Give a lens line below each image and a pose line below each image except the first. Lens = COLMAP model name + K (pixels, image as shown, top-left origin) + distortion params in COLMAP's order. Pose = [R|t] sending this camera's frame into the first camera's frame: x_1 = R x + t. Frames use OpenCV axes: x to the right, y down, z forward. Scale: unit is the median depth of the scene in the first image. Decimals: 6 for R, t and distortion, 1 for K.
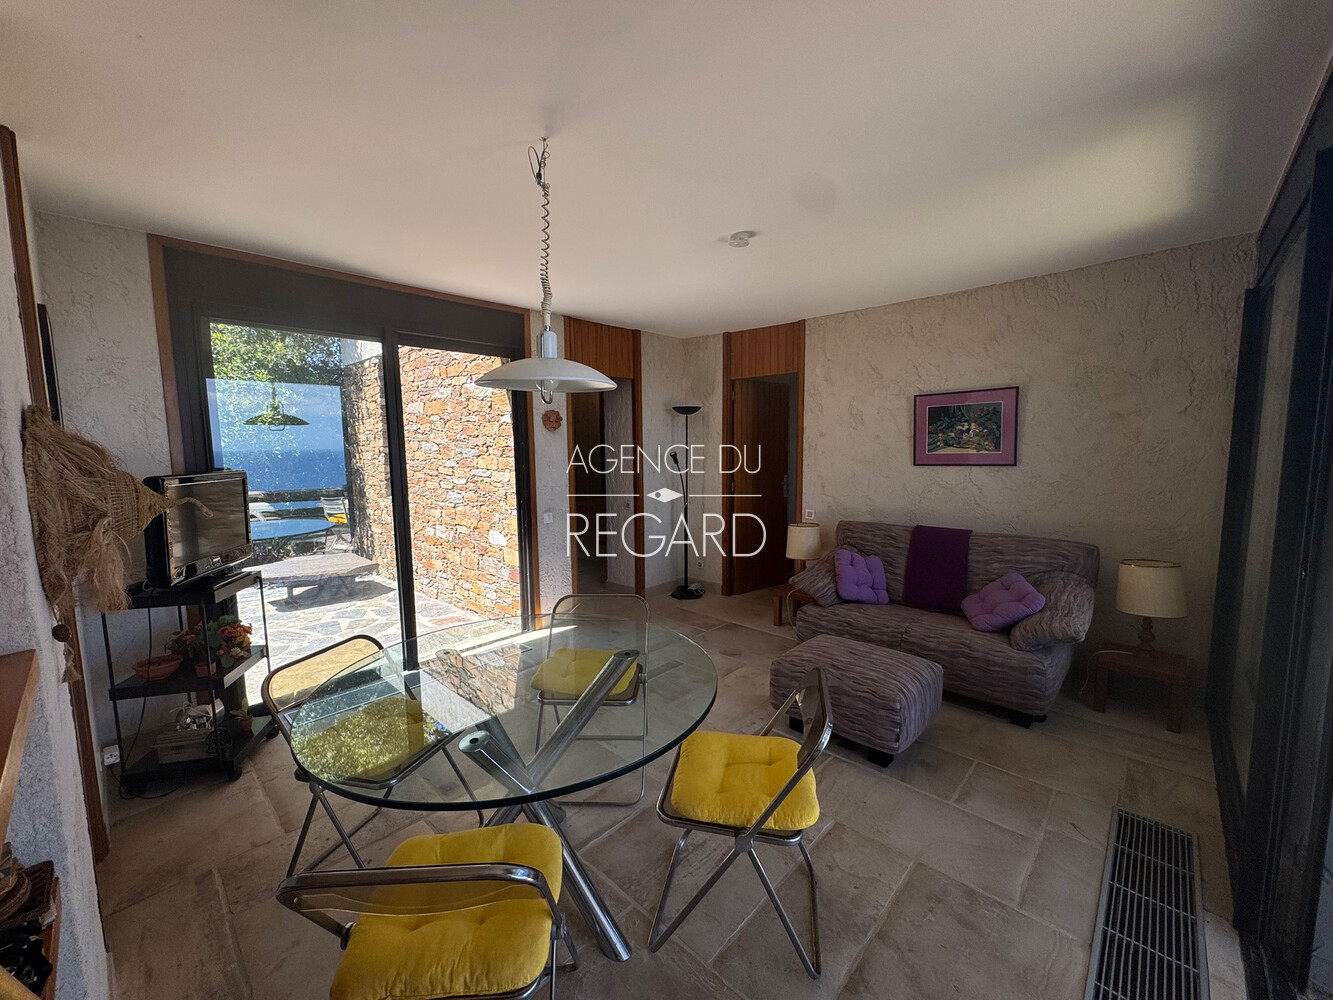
lens RADIAL K [[527.3, 0, 657.9], [0, 527.3, 496.8], [0, 0, 1]] dist [-0.000399, -0.000028]
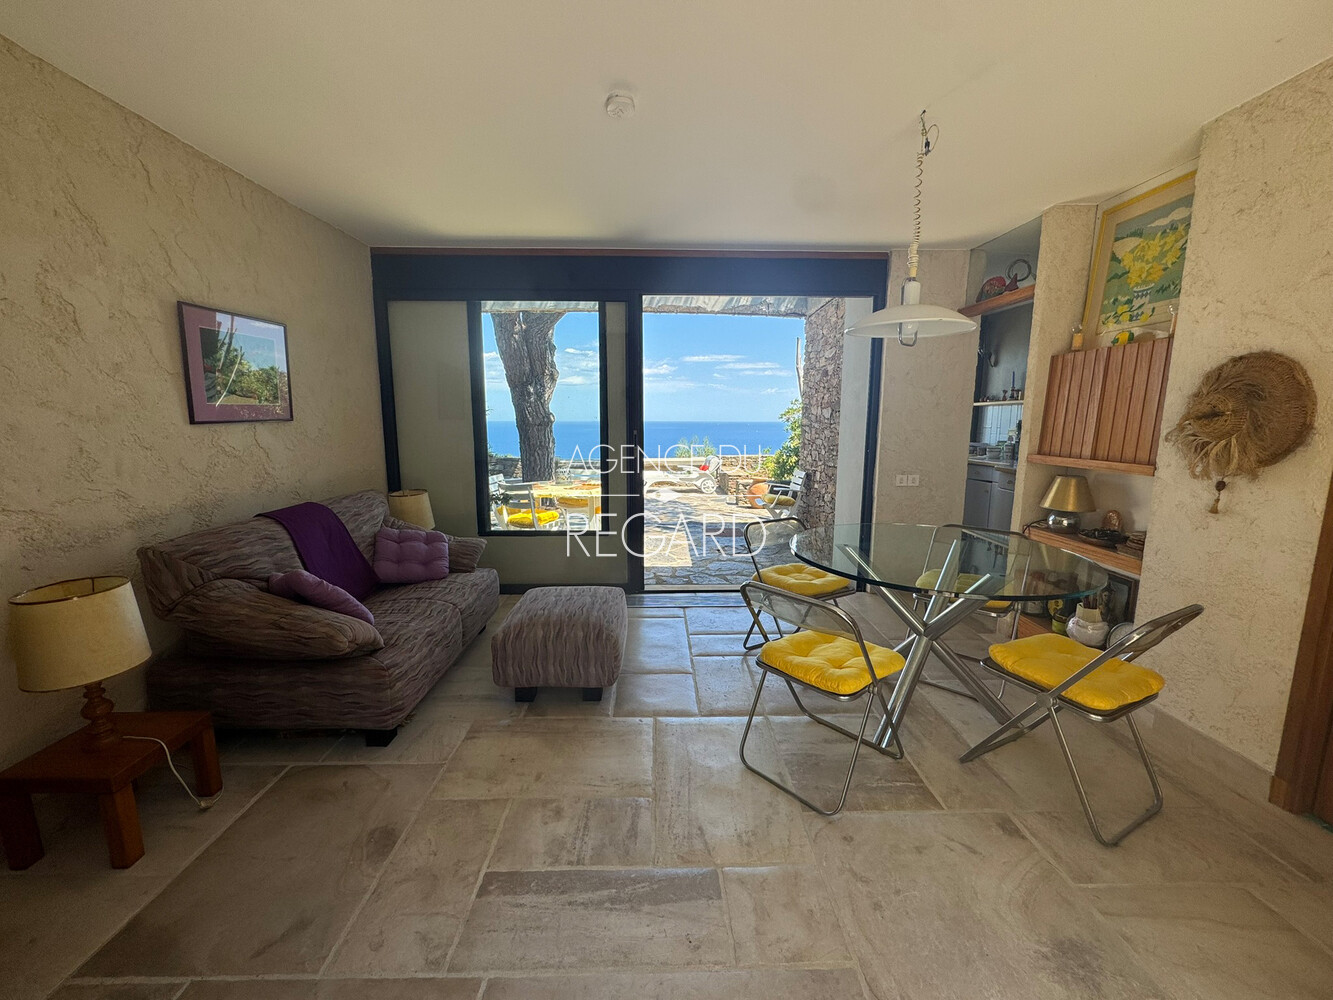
lens RADIAL K [[533.1, 0, 668.4], [0, 533.1, 499.9], [0, 0, 1]] dist [-0.001825, -0.000463]
pose [[-0.705215, -0.097154, 0.702306, -0.342587], [0.079669, 0.973434, 0.214660, -0.067703], [-0.704503, 0.207334, -0.678740, 1.141316]]
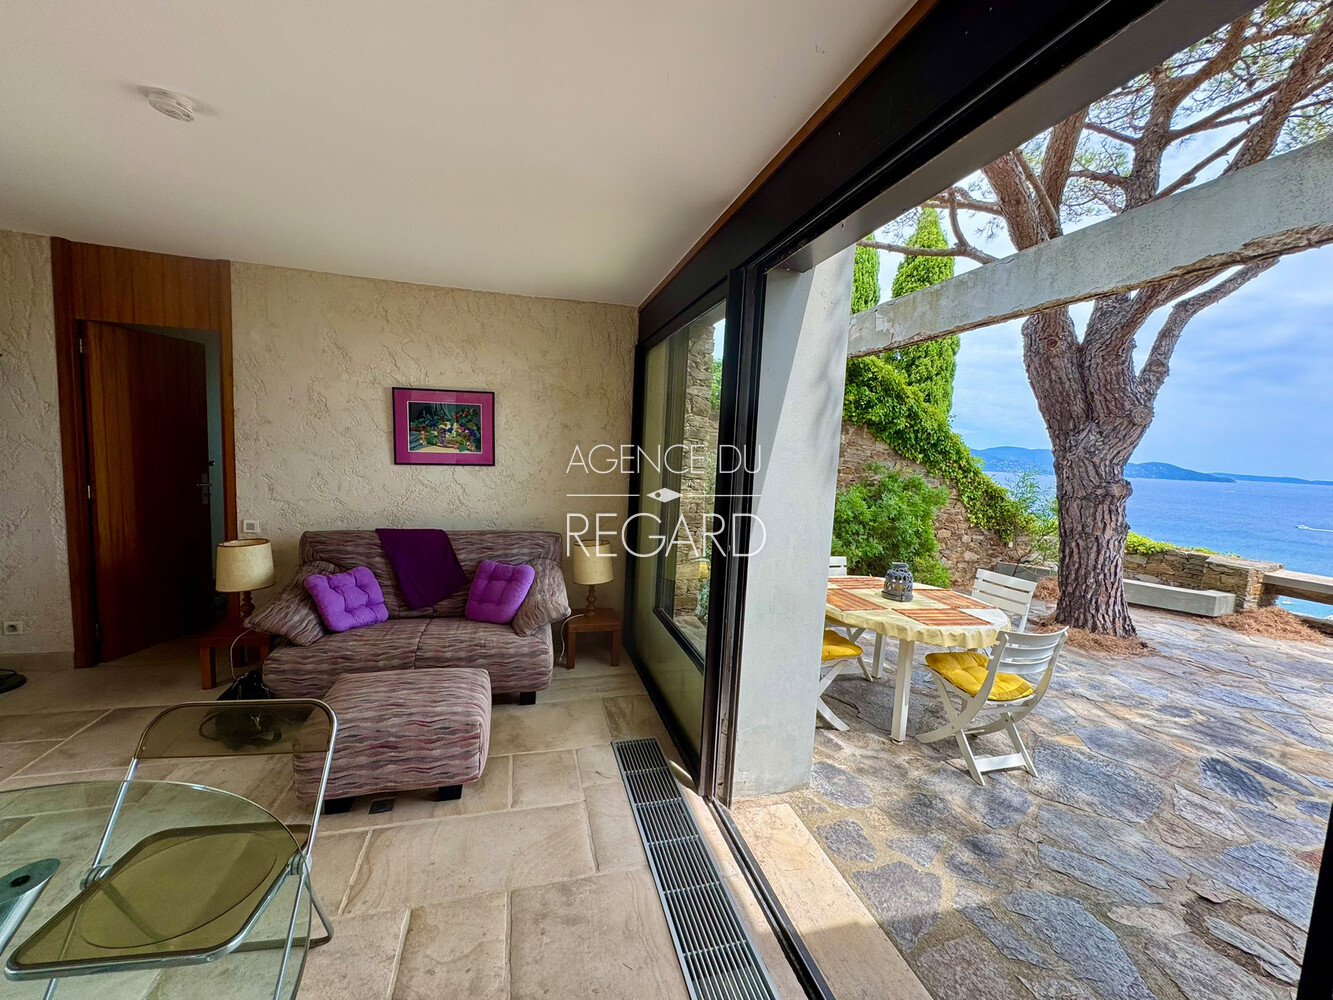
lens RADIAL K [[533.1, 0, 668.4], [0, 533.1, 499.9], [0, 0, 1]] dist [-0.001825, -0.000463]
pose [[0.508827, -0.051876, 0.859304, -0.076297], [0.030867, 0.998640, 0.042010, -0.023015], [-0.860315, 0.005148, 0.509737, 0.131594]]
